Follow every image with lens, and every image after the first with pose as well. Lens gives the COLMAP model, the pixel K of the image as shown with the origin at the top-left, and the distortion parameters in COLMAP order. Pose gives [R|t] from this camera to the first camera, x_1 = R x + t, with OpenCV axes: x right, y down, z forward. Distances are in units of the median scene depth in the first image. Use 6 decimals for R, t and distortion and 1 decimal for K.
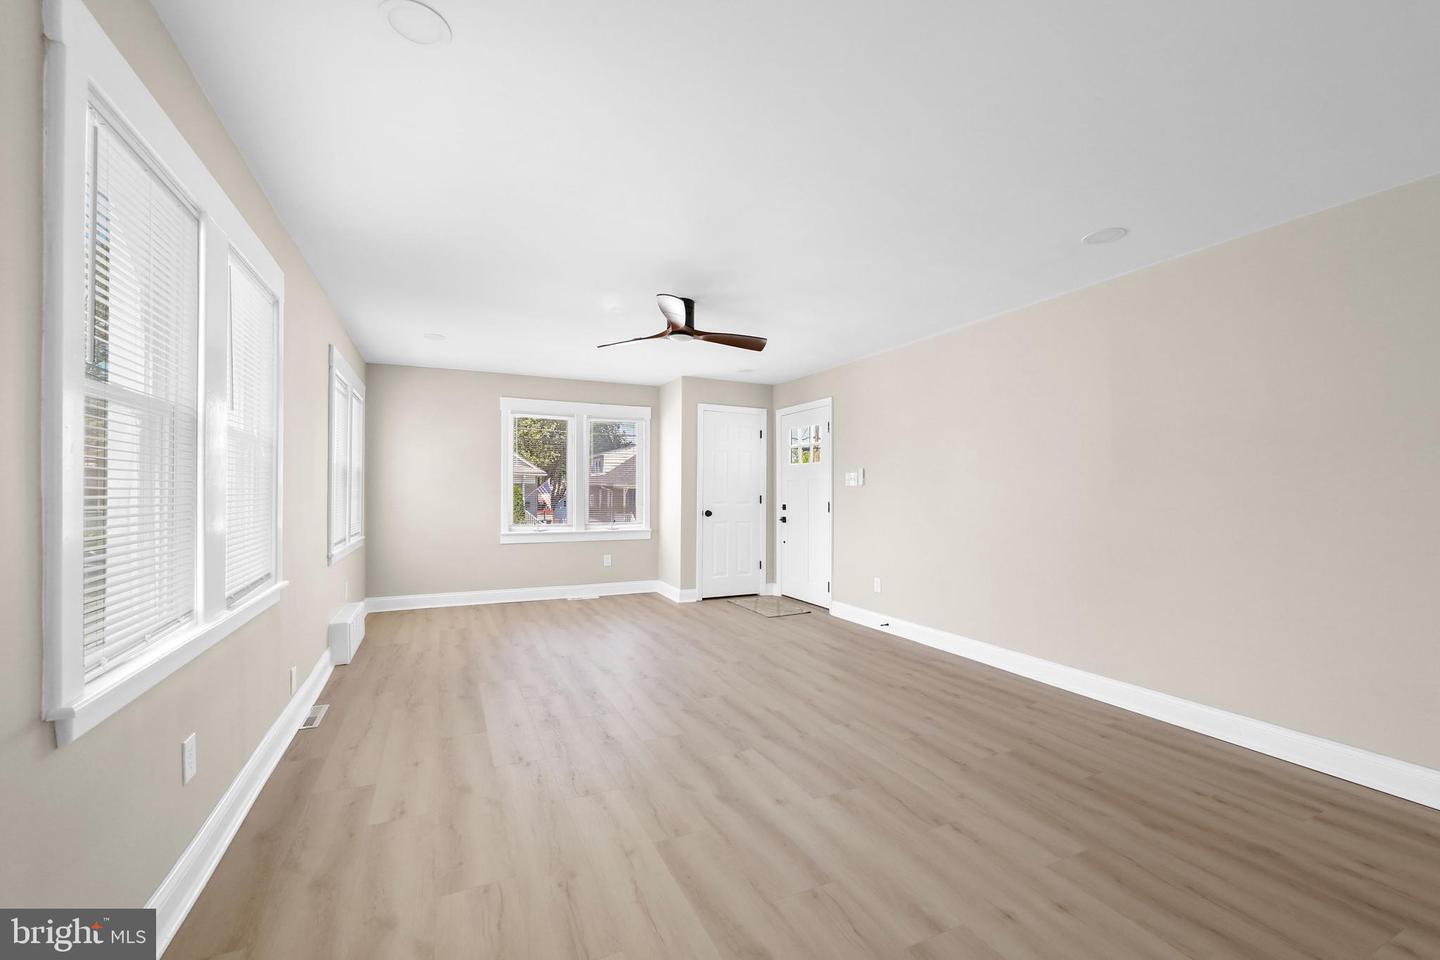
lens RADIAL K [[576.6, 0, 716.0], [0, 576.6, 484.6], [0, 0, 1]] dist [-0.000825, -0.000730]
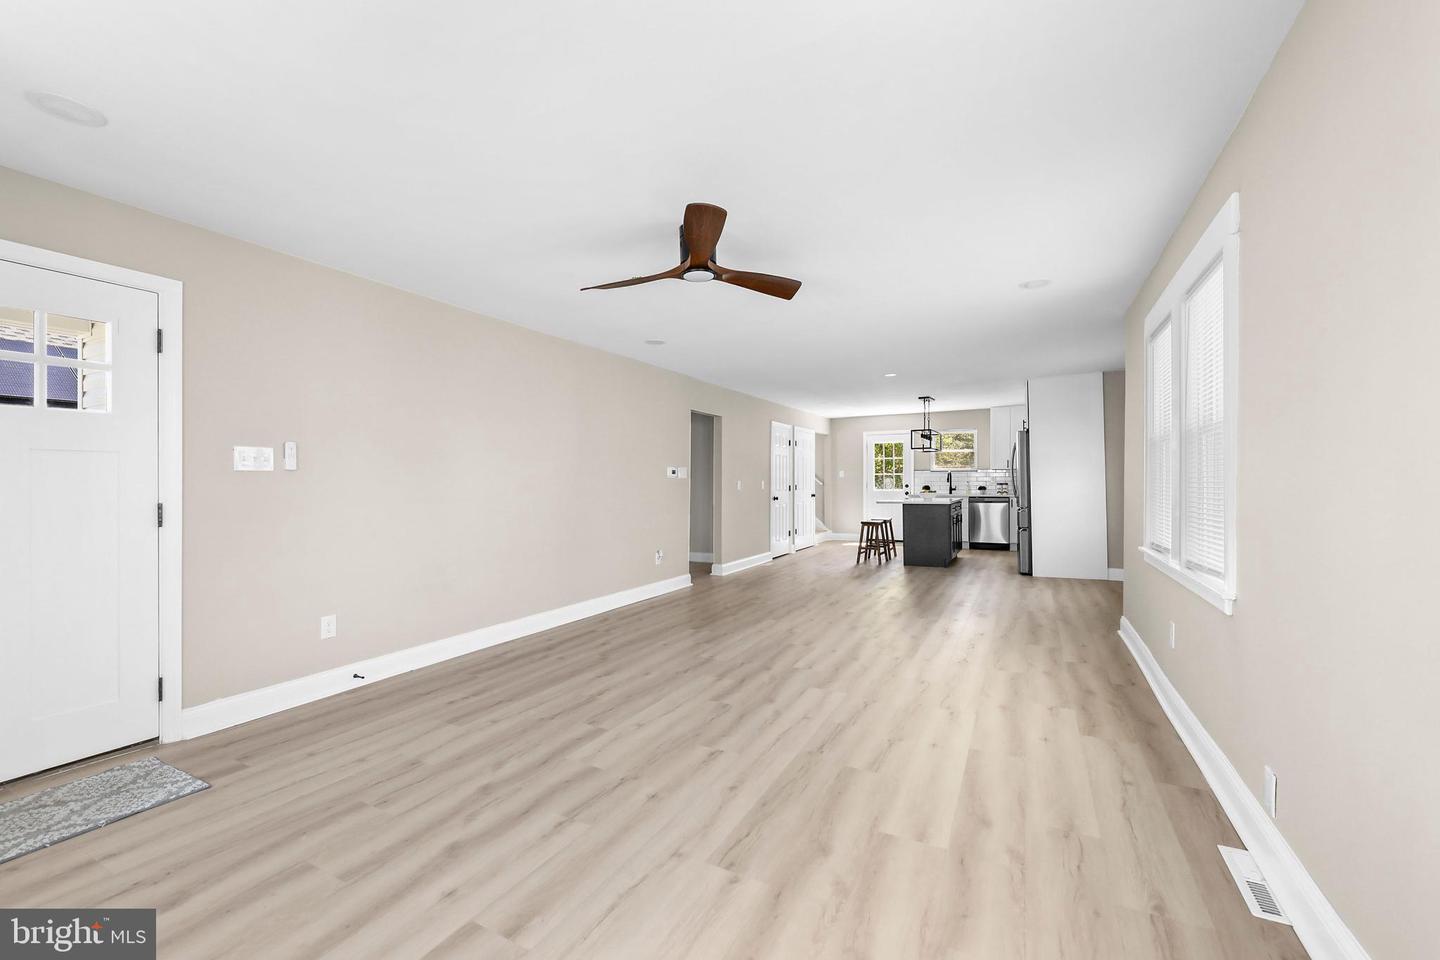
lens RADIAL K [[576.6, 0, 720.2], [0, 576.6, 482.5], [0, 0, 1]] dist [-0.000825, -0.000730]
pose [[-0.597017, 0.000013, 0.802228, -0.547546], [-0.008361, 0.999946, -0.006239, 0.015174], [-0.802185, -0.010432, -0.596985, 1.144936]]
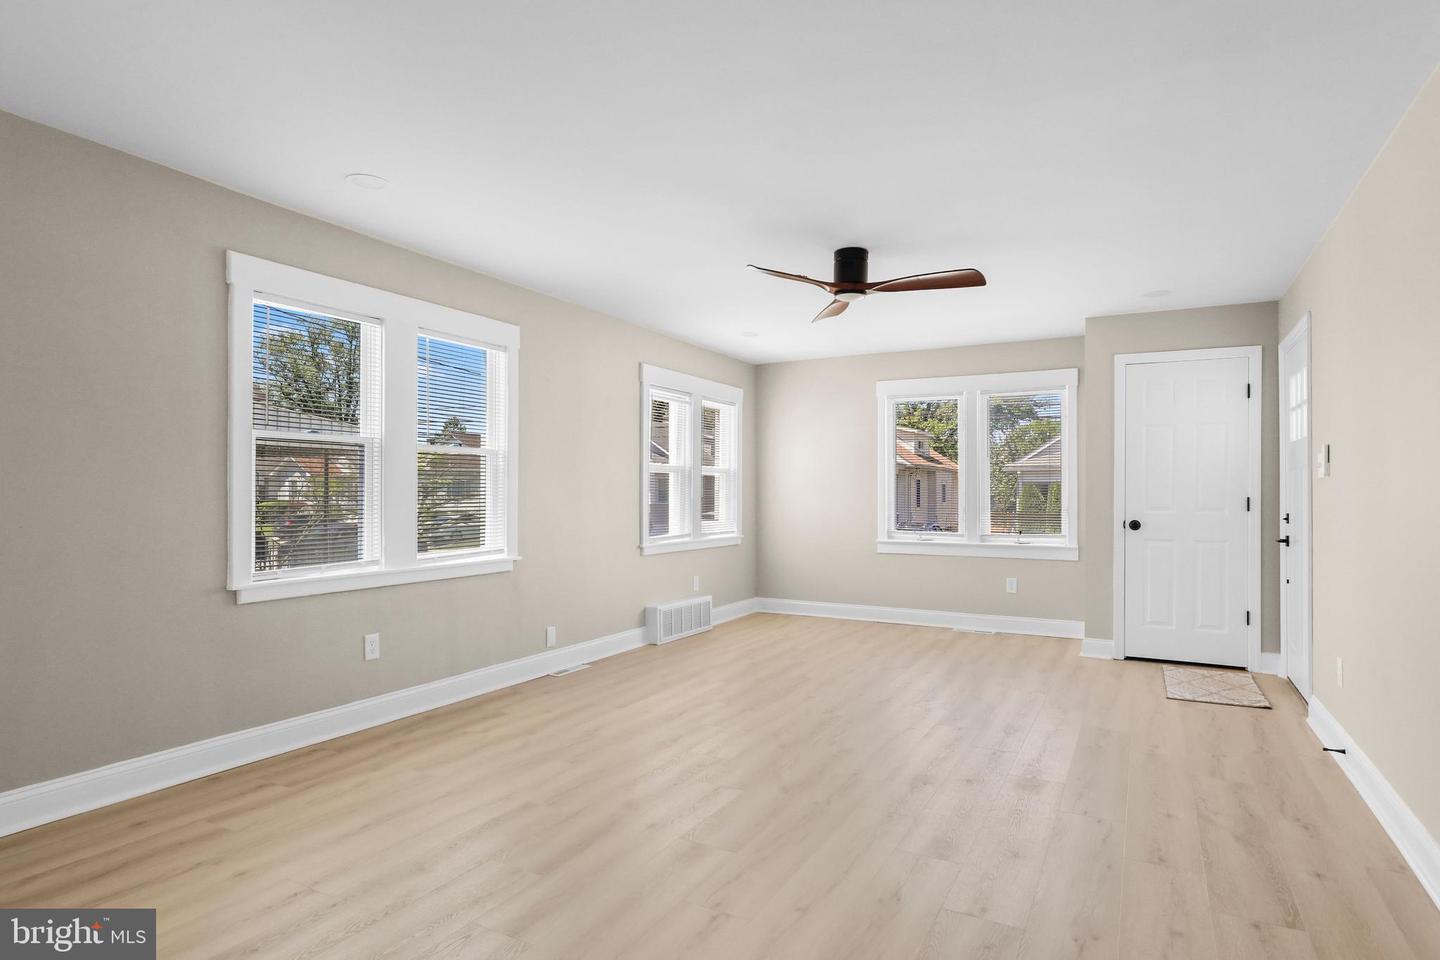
lens RADIAL K [[781.6, 0, 727.8], [0, 781.6, 486.5], [0, 0, 1]] dist [-0.002066, 0.000908]
pose [[0.599965, -0.008087, -0.799985, 0.566009], [0.009482, 0.999951, -0.002997, 0.007816], [0.799970, -0.005787, 0.600012, 0.169820]]
